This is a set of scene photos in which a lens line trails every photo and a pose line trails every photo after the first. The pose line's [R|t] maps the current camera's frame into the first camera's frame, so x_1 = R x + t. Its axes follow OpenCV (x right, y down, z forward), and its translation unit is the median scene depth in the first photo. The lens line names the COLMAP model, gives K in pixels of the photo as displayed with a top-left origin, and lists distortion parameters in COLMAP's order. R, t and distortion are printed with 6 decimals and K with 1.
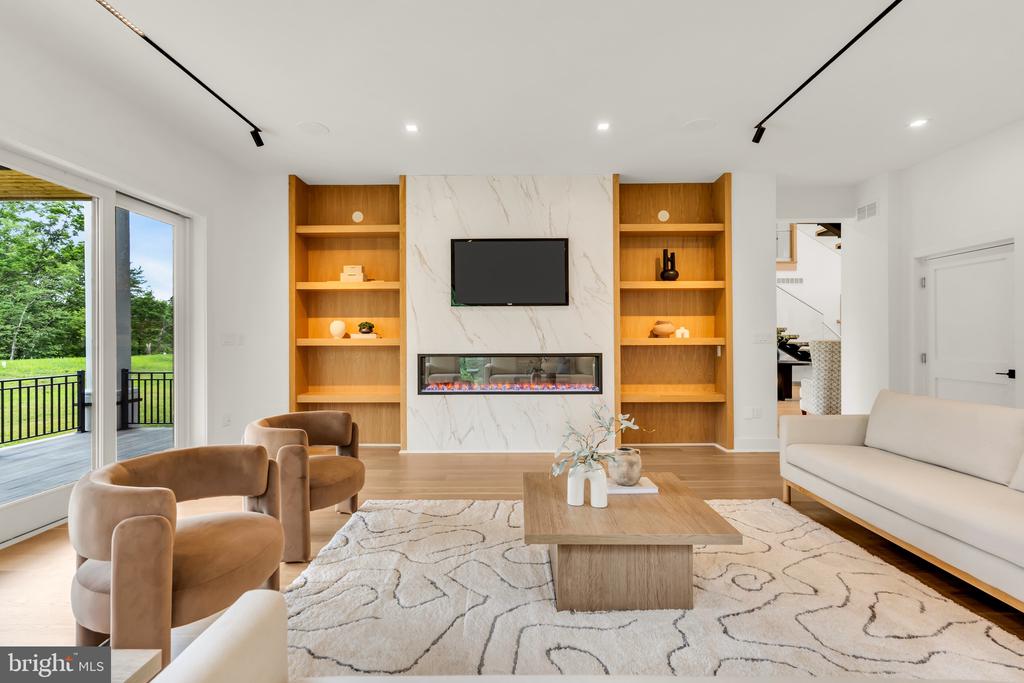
lens RADIAL K [[468.3, 0, 512.0], [0, 468.3, 341.5], [0, 0, 1]] dist [-0.002907, -0.000051]
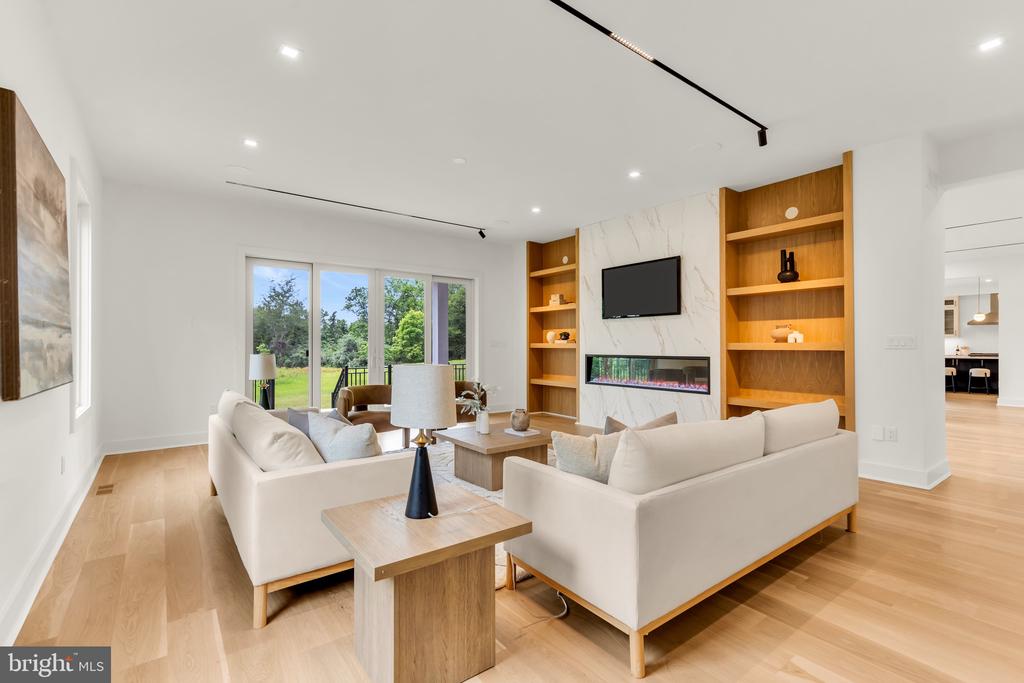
lens RADIAL K [[468.3, 0, 512.0], [0, 468.3, 341.5], [0, 0, 1]] dist [-0.002907, -0.000051]
pose [[0.606073, -0.002849, -0.795404, 0.765715], [-0.005262, 0.999957, -0.007591, 0.000038], [0.795392, 0.008786, 0.606032, -0.016265]]
